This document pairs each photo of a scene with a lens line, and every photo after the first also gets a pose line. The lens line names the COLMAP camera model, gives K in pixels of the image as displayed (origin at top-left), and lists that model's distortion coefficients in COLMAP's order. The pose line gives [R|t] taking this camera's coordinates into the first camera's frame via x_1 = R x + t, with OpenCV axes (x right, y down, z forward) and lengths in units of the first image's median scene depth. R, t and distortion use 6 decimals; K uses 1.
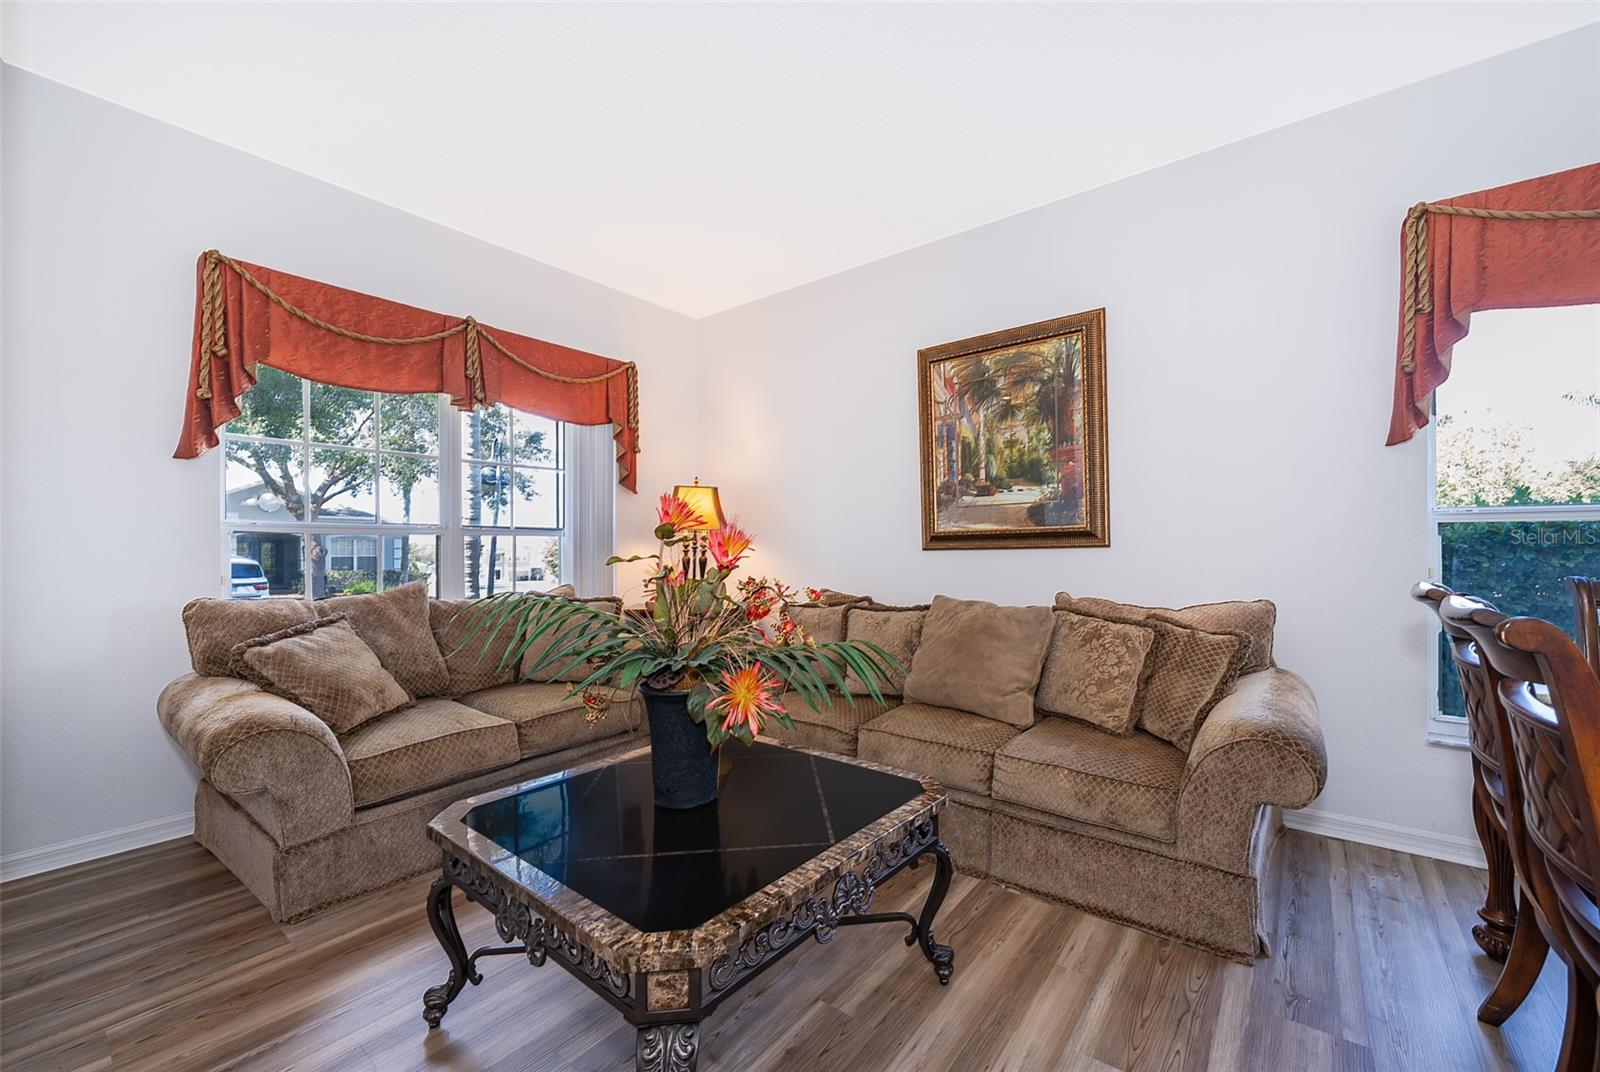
lens RADIAL K [[632.1, 0, 831.3], [0, 632.1, 546.9], [0, 0, 1]] dist [-0.002092, -0.000049]
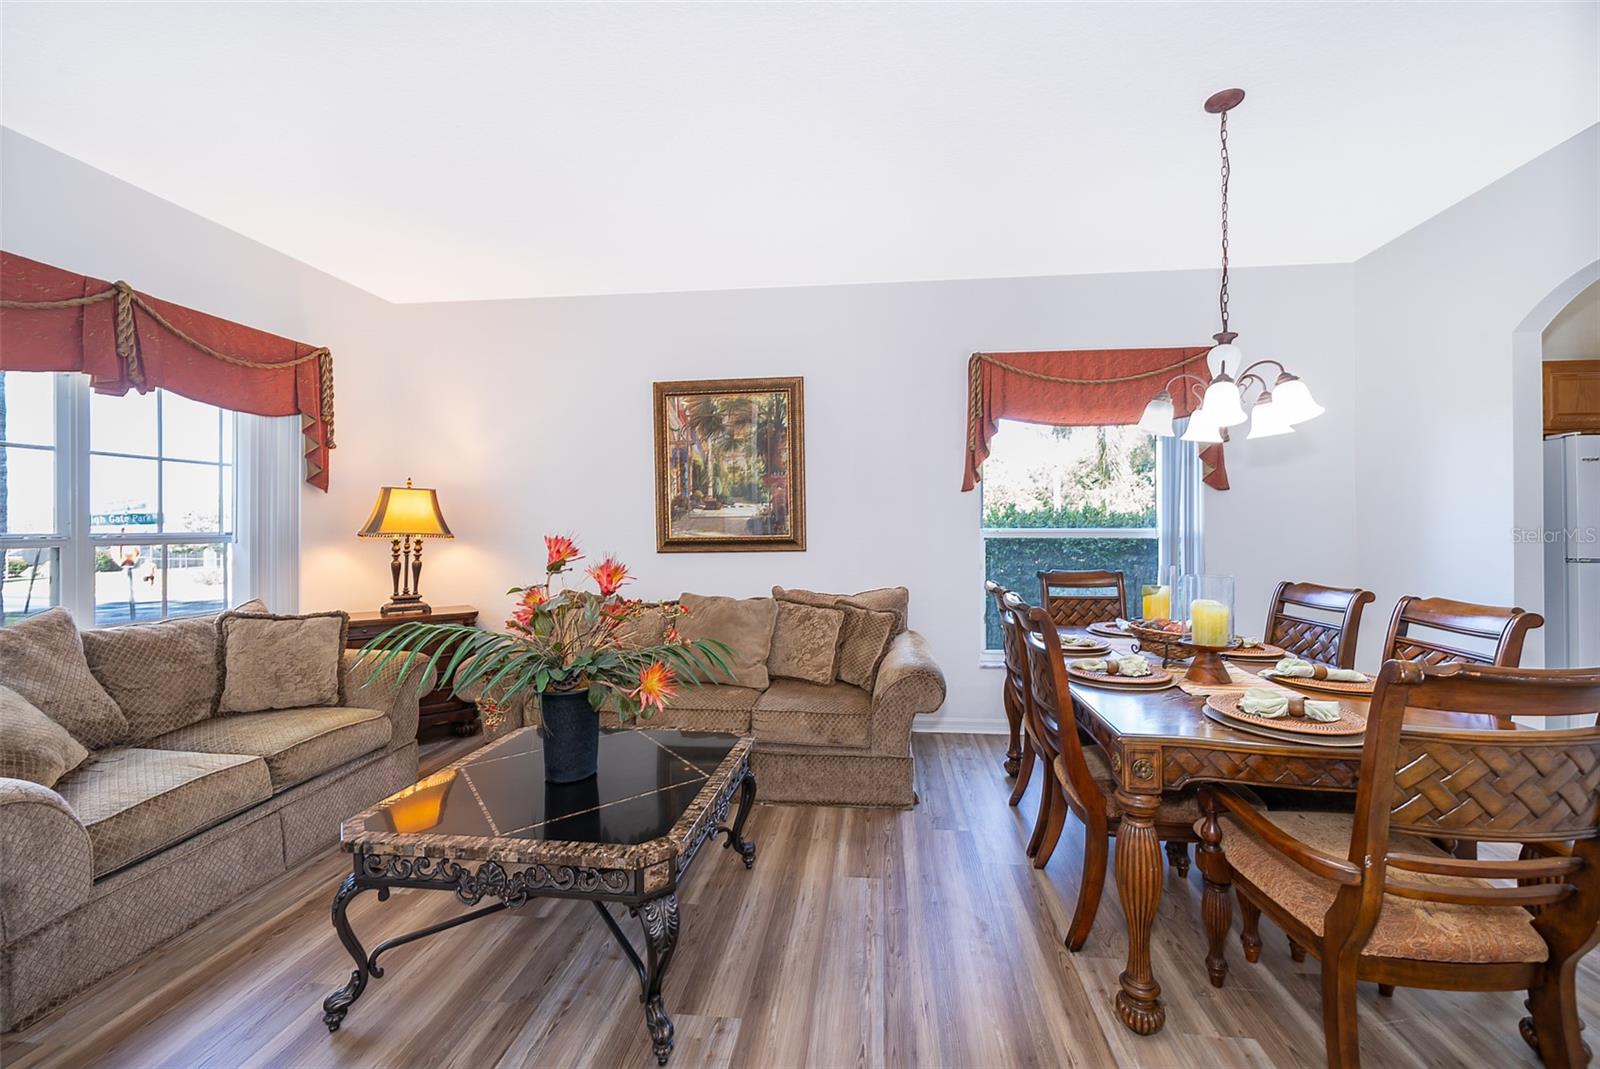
lens RADIAL K [[633.1, 0, 808.4], [0, 633.1, 521.8], [0, 0, 1]] dist [-0.001073, 0.000378]
pose [[0.861104, 0.003592, 0.508417, -0.292489], [-0.001385, 0.999988, -0.004719, -0.065954], [-0.508428, 0.003359, 0.861098, -0.214294]]
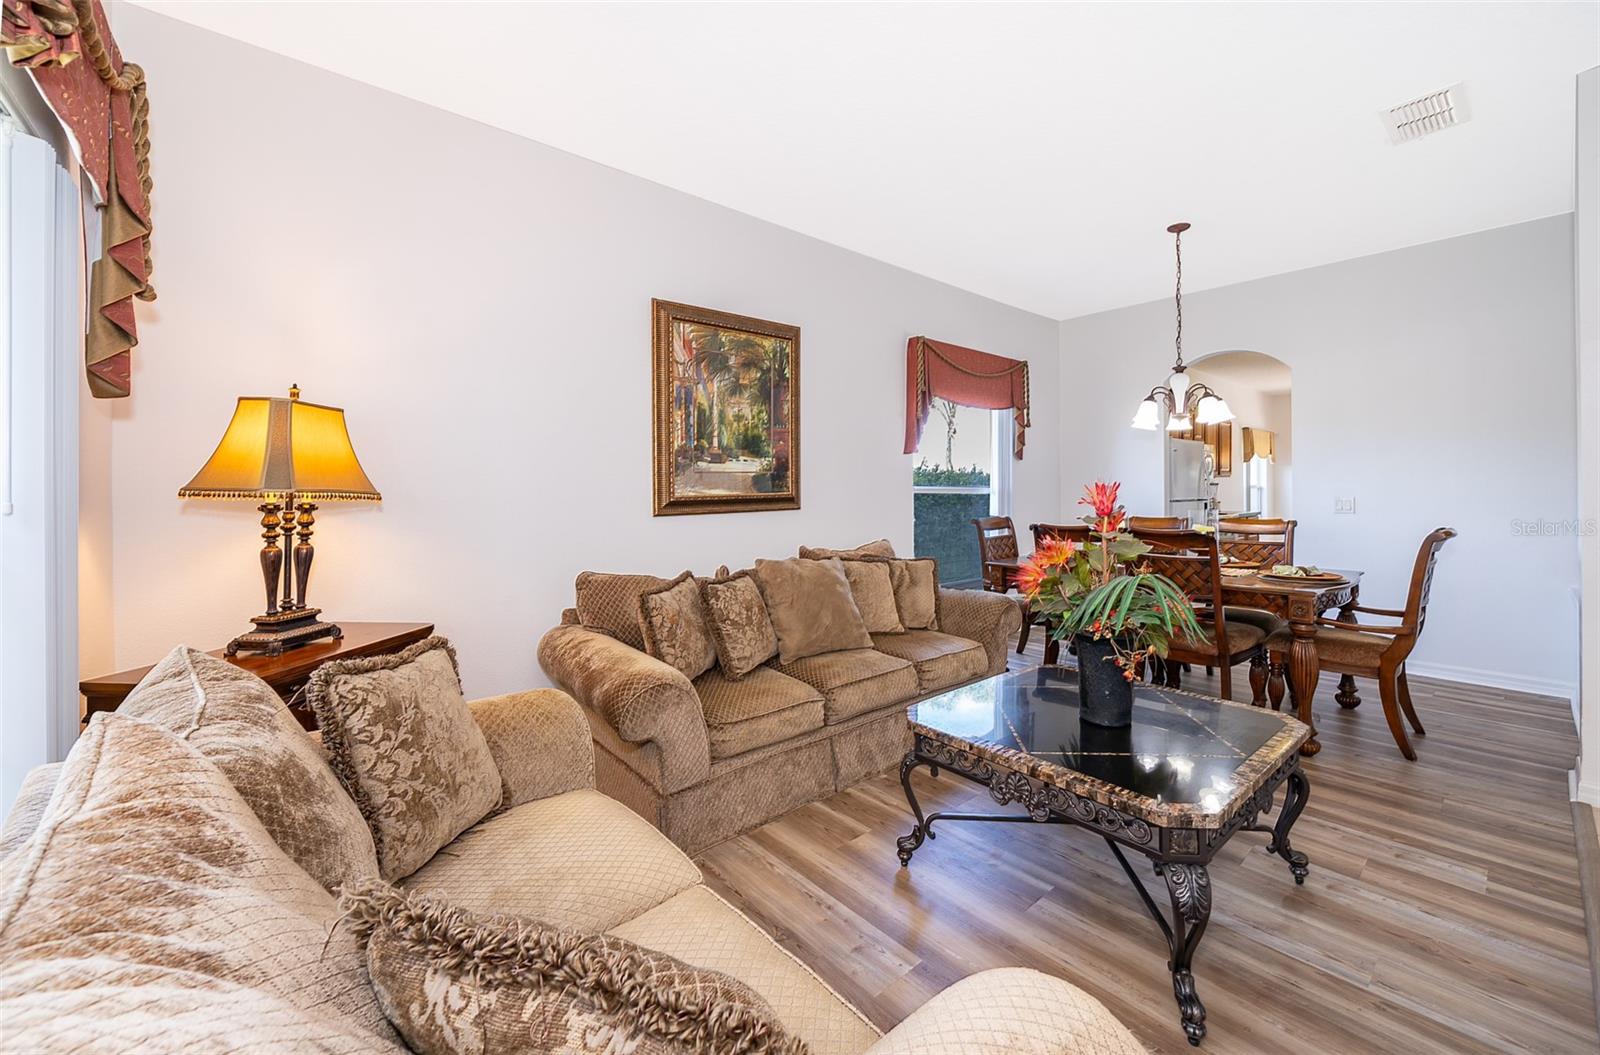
lens RADIAL K [[651.6, 0, 807.0], [0, 651.6, 488.4], [0, 0, 1]] dist [-0.001032, -0.000015]
pose [[0.192128, 0.006412, 0.981349, -1.025617], [0.004538, 0.999962, -0.007422, -0.038482], [-0.981359, 0.005879, 0.192091, 0.833242]]
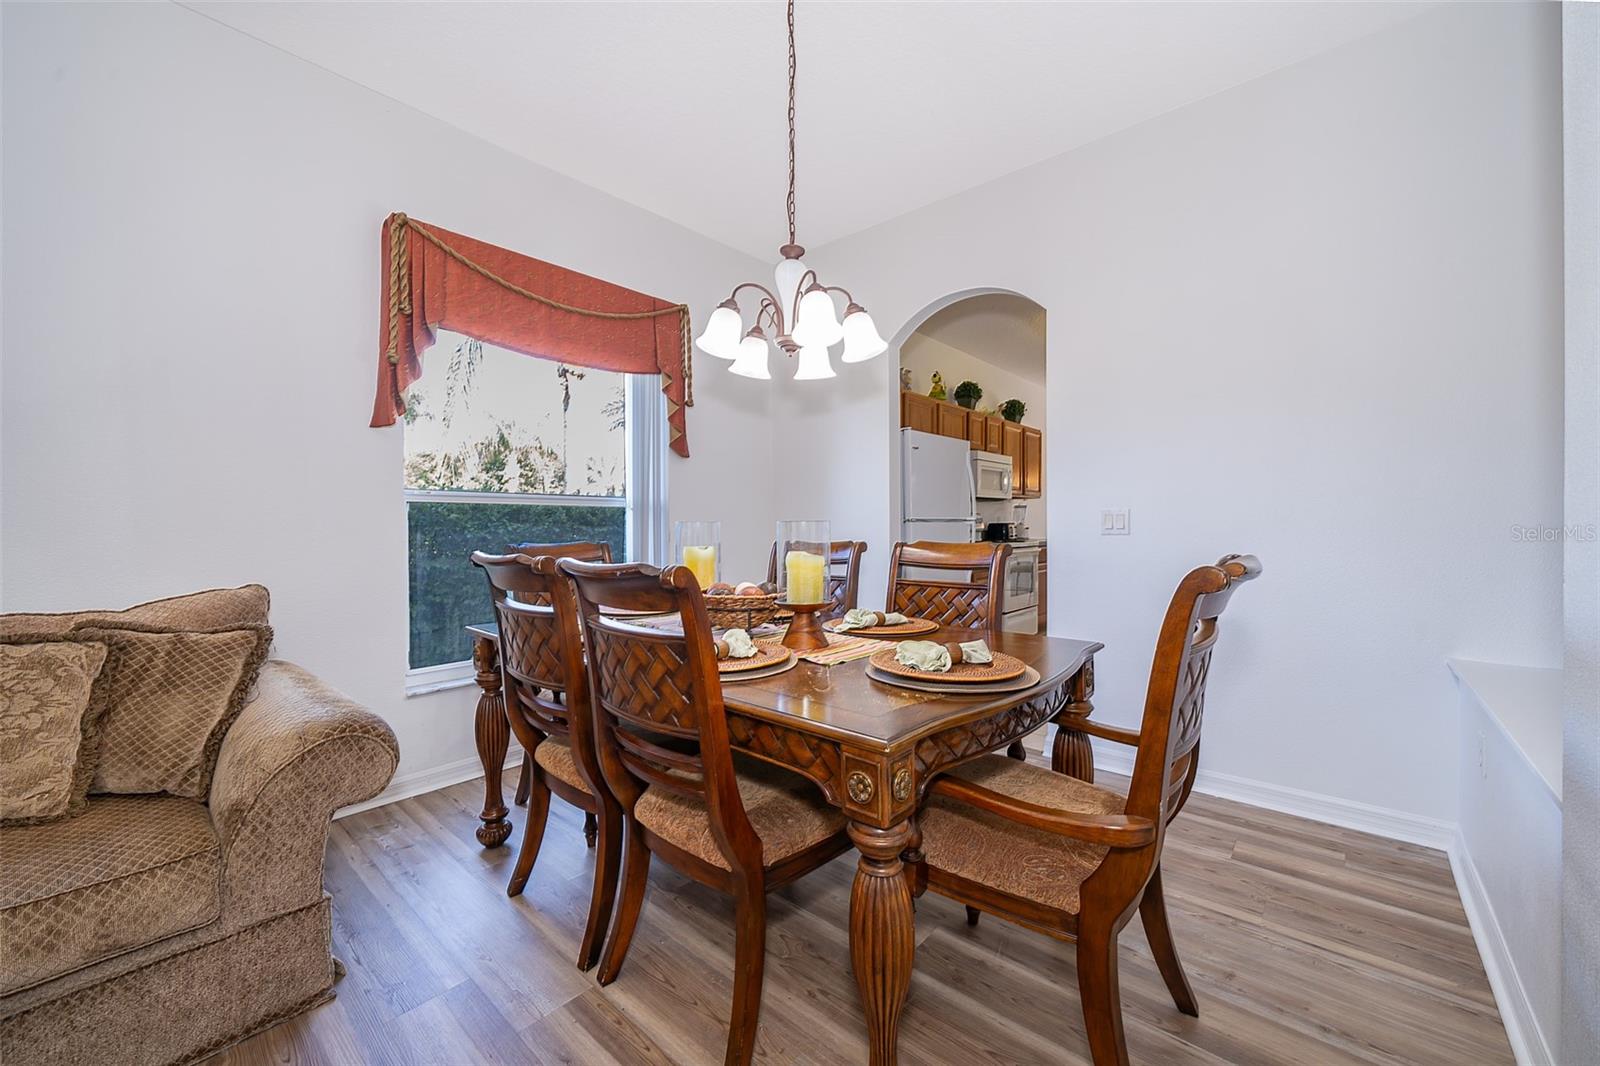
lens RADIAL K [[622.4, 0, 801.9], [0, 622.4, 530.5], [0, 0, 1]] dist [-0.002900, -0.000201]
pose [[0.070460, -0.005785, 0.997498, -0.096063], [0.001657, 0.999982, 0.005682, 0.007189], [-0.997513, 0.001253, 0.070469, 0.193200]]
